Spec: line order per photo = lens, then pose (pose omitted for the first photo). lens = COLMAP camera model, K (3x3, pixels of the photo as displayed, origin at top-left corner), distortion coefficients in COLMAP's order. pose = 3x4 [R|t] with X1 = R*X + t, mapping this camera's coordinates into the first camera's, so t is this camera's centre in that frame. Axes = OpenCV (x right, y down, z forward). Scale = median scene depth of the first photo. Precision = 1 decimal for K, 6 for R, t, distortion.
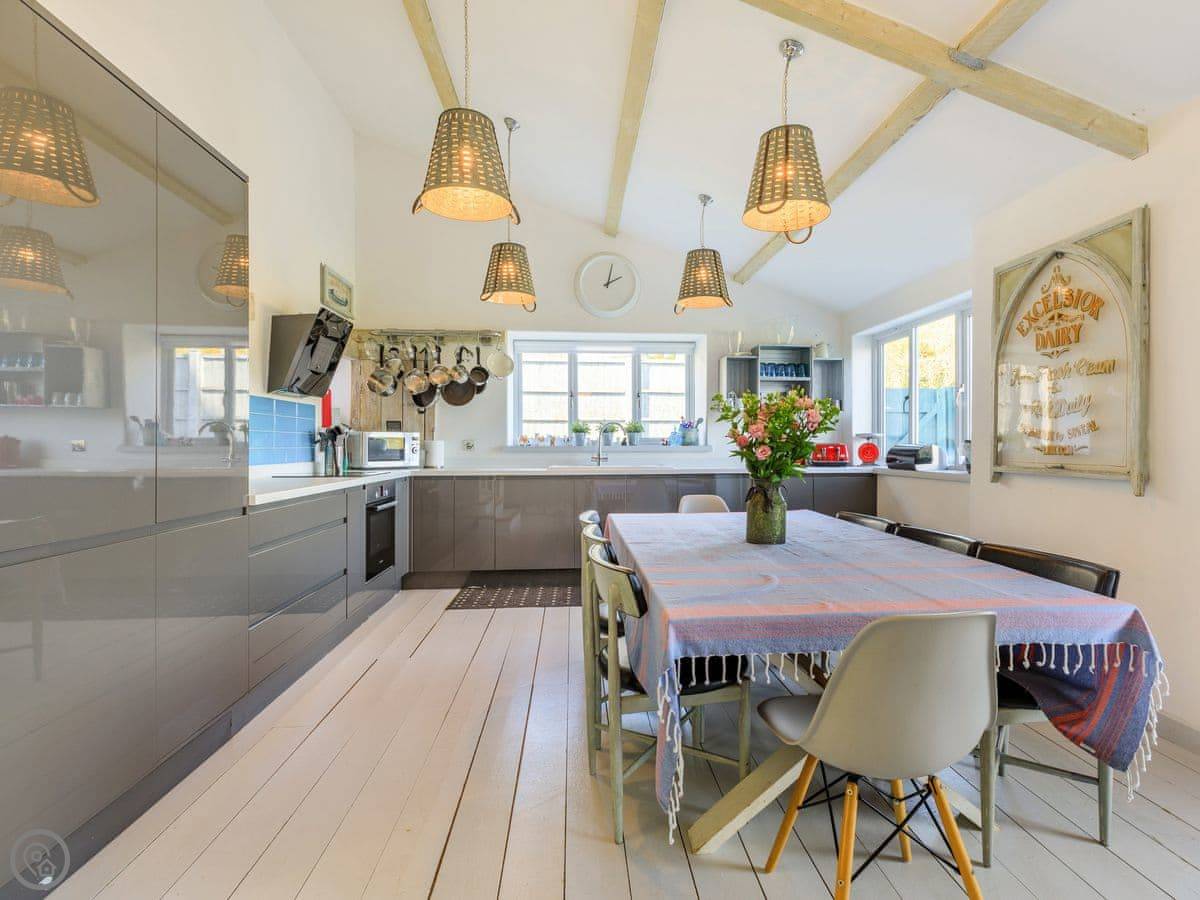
lens RADIAL K [[604.3, 0, 634.1], [0, 604.3, 452.6], [0, 0, 1]] dist [-0.000442, 0.000241]
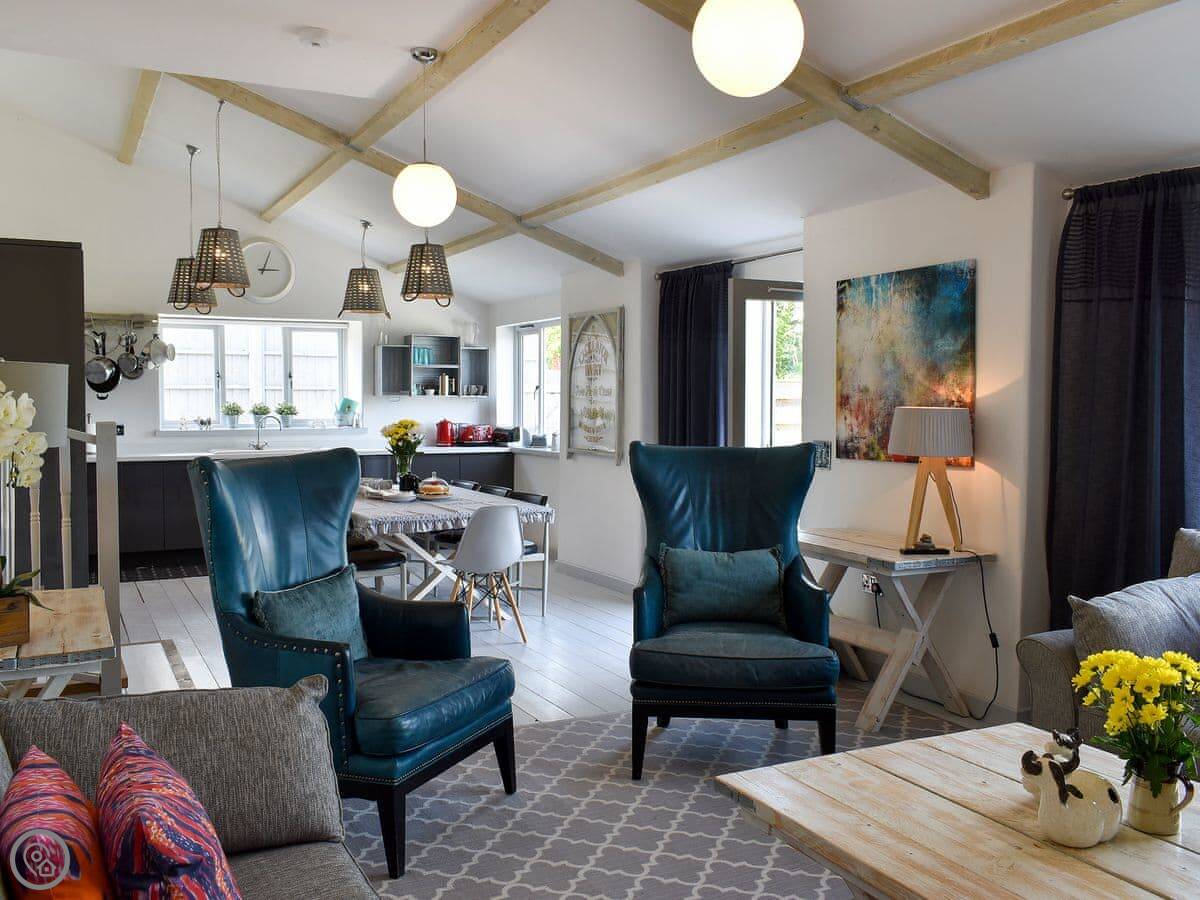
lens RADIAL K [[1041.9, 0, 600.0], [0, 1041.9, 450.0], [0, 0, 1]] dist [-0.002428, -0.011435]
pose [[0.928668, -0.013878, 0.370651, -0.172096], [0.000235, 0.999322, 0.036826, -0.041337], [-0.370911, -0.034112, 0.928042, -0.857535]]
